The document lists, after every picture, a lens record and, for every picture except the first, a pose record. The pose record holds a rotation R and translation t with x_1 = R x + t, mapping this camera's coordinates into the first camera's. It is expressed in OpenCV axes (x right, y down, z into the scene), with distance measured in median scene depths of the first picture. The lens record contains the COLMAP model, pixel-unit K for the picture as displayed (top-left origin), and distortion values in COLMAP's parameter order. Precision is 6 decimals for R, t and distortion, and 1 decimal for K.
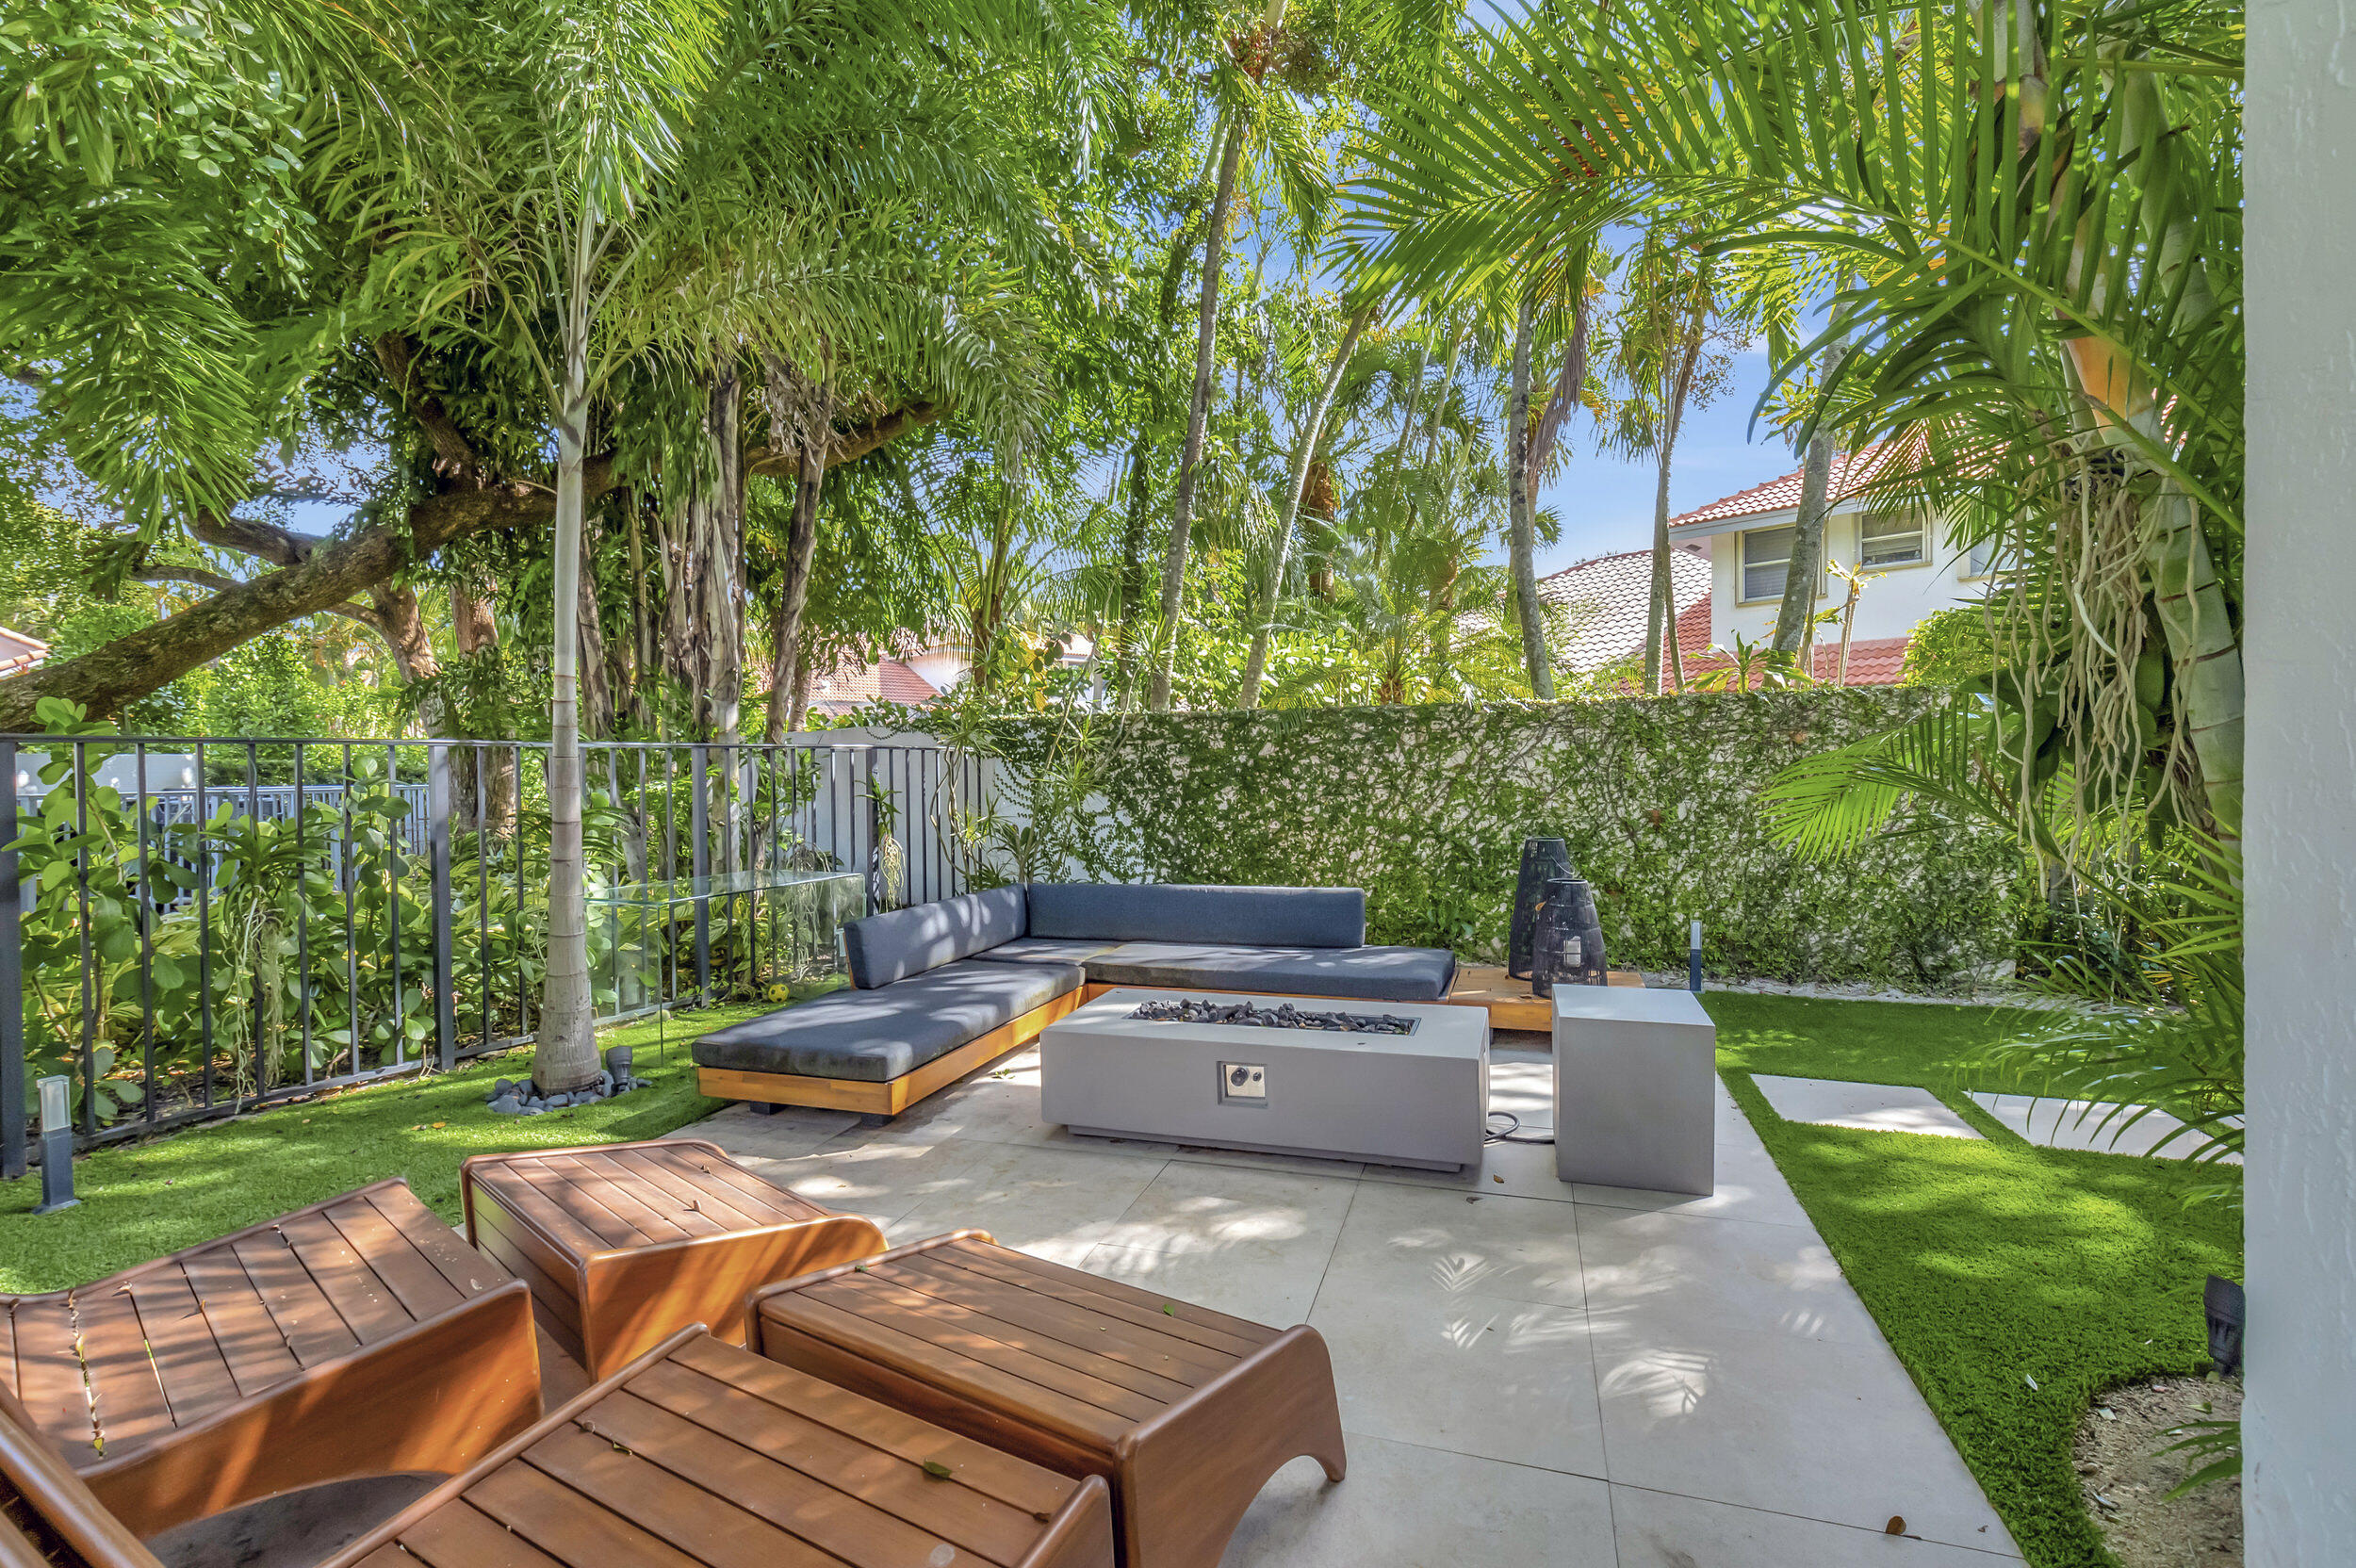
lens RADIAL K [[1053.9, 0, 1162.3], [0, 1053.9, 792.0], [0, 0, 1]] dist [-0.004290, 0.000984]
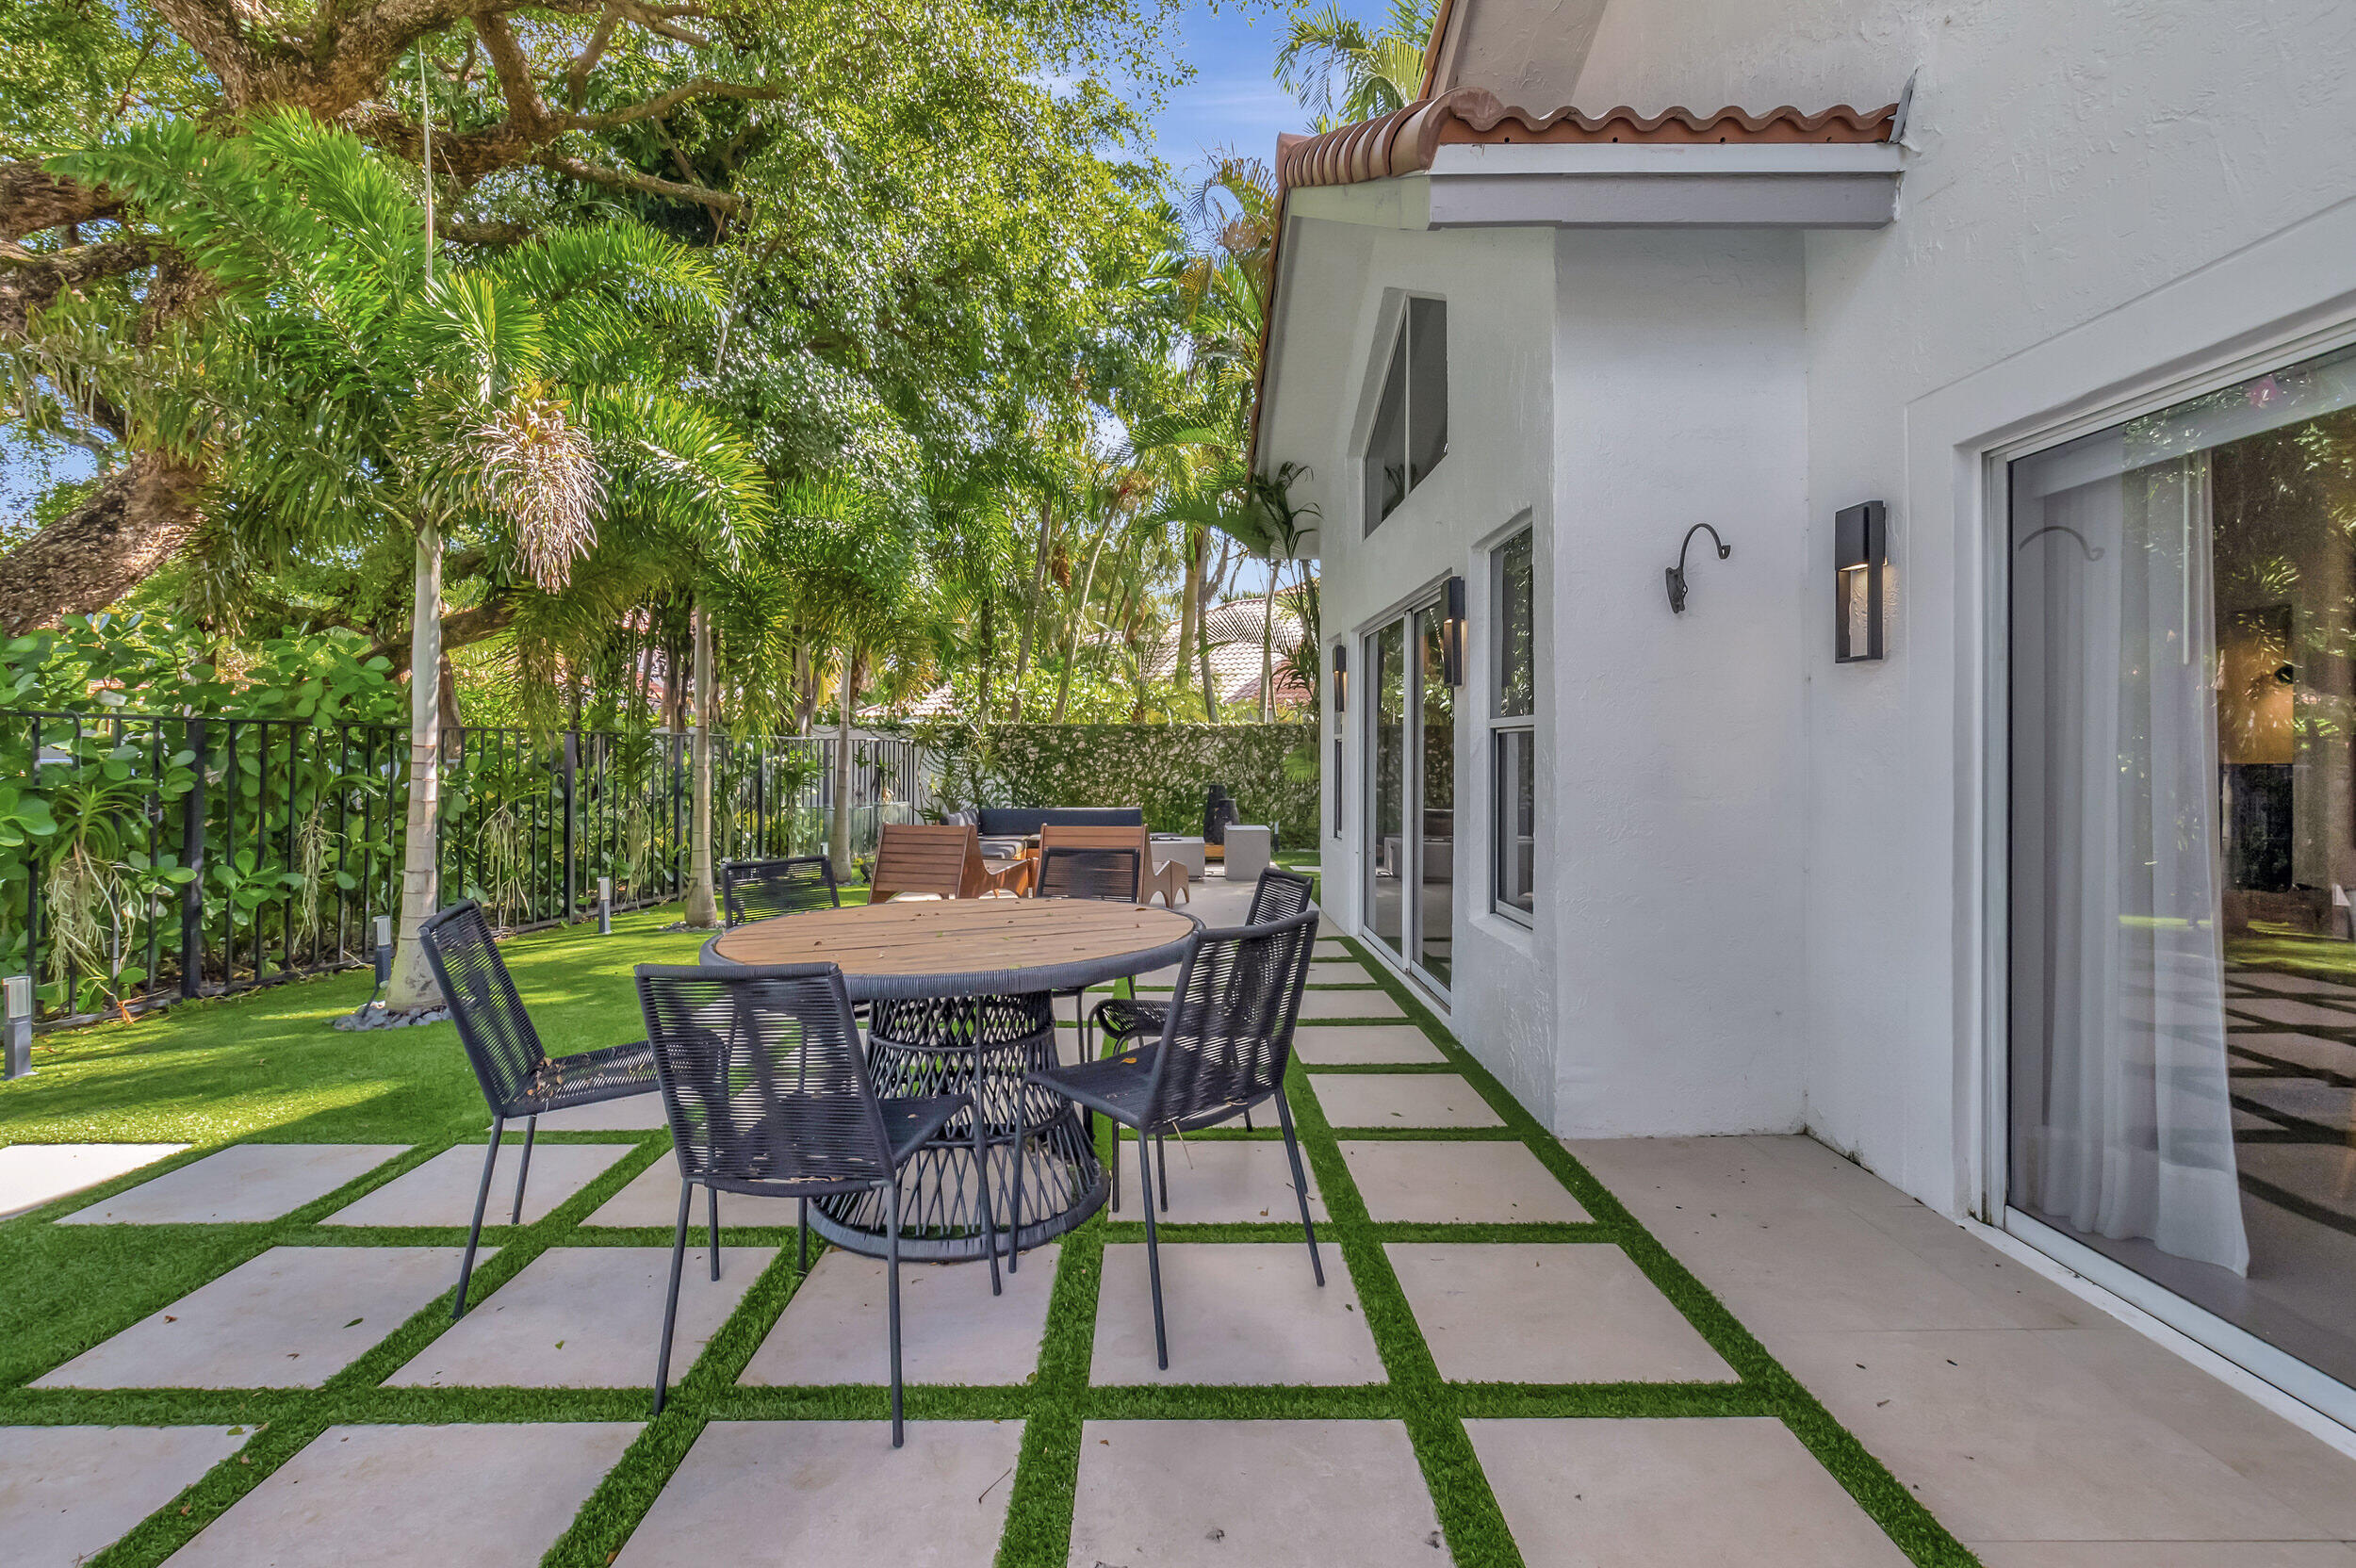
lens RADIAL K [[1053.9, 0, 1160.0], [0, 1053.9, 764.4], [0, 0, 1]] dist [-0.004290, 0.000984]
pose [[0.947533, 0.012808, 0.319400, -0.409883], [-0.006169, 0.999744, -0.021788, 0.040404], [-0.319597, 0.018674, 0.947369, -0.956454]]
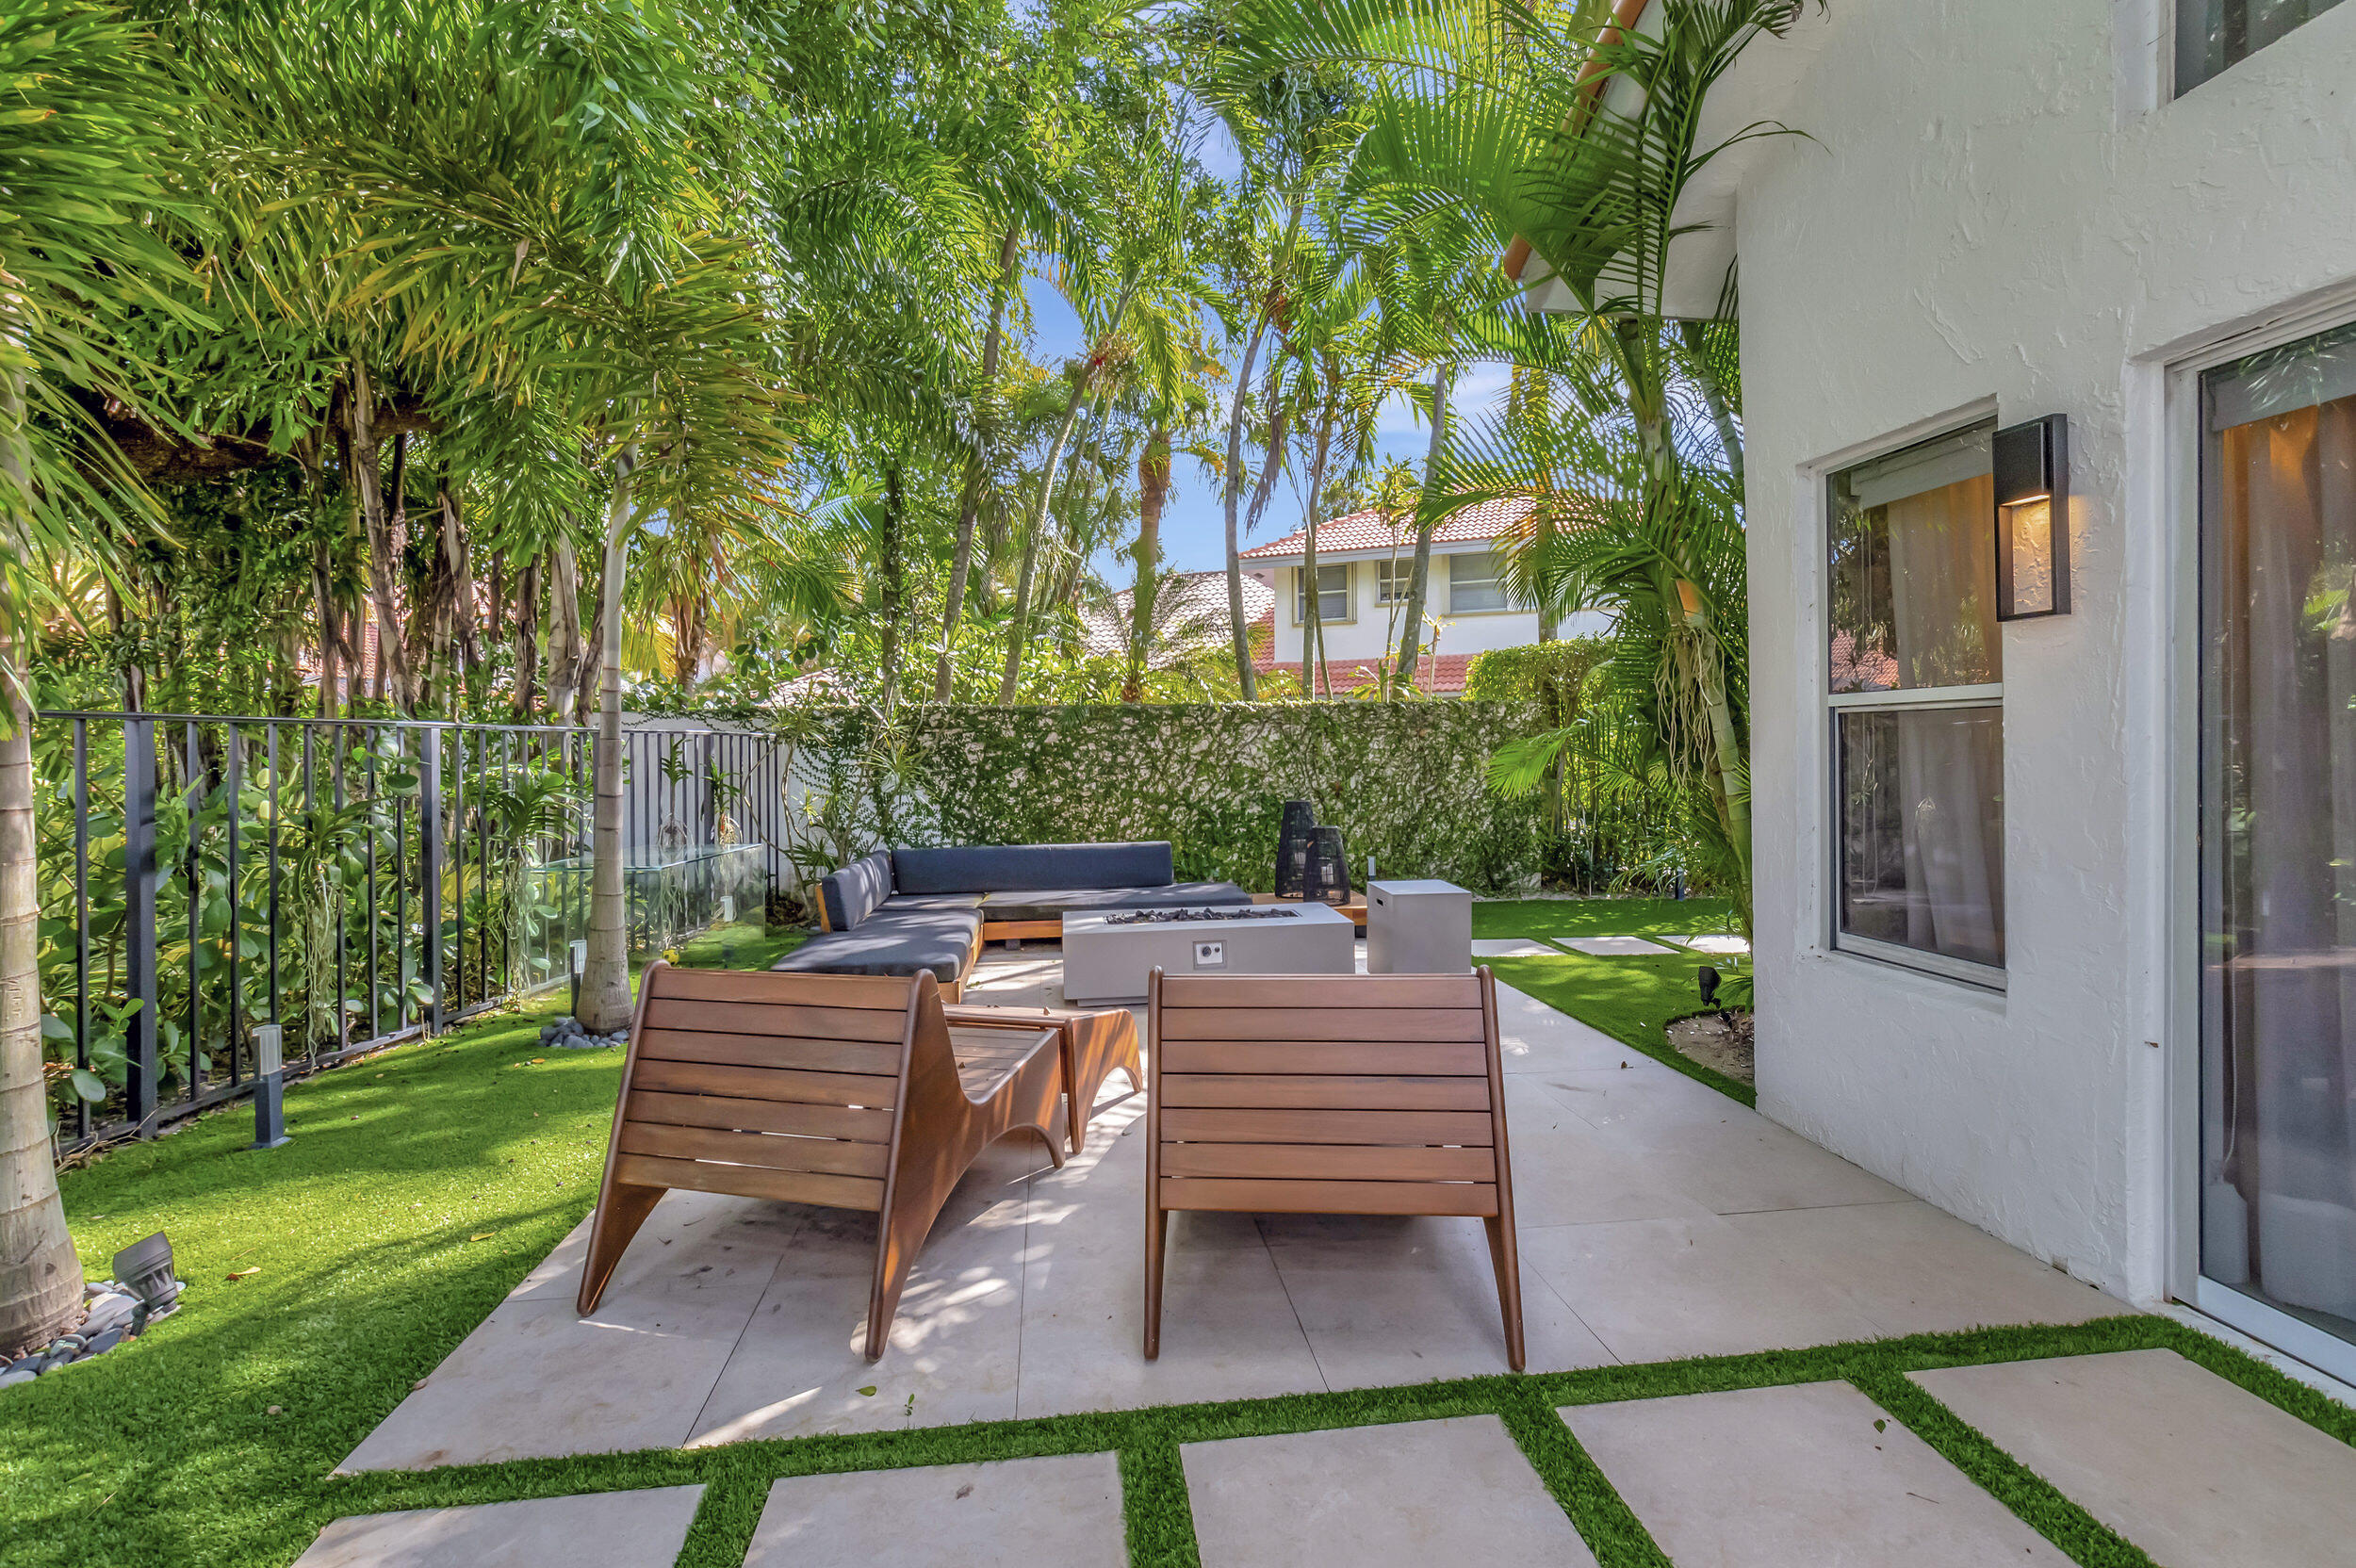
lens RADIAL K [[1053.9, 0, 1167.3], [0, 1053.9, 768.3], [0, 0, 1]] dist [-0.004290, 0.000984]
pose [[0.909364, -0.004754, 0.415975, -0.307537], [0.010216, 0.999888, -0.010907, 0.010565], [-0.415877, 0.014169, 0.909311, -0.186502]]
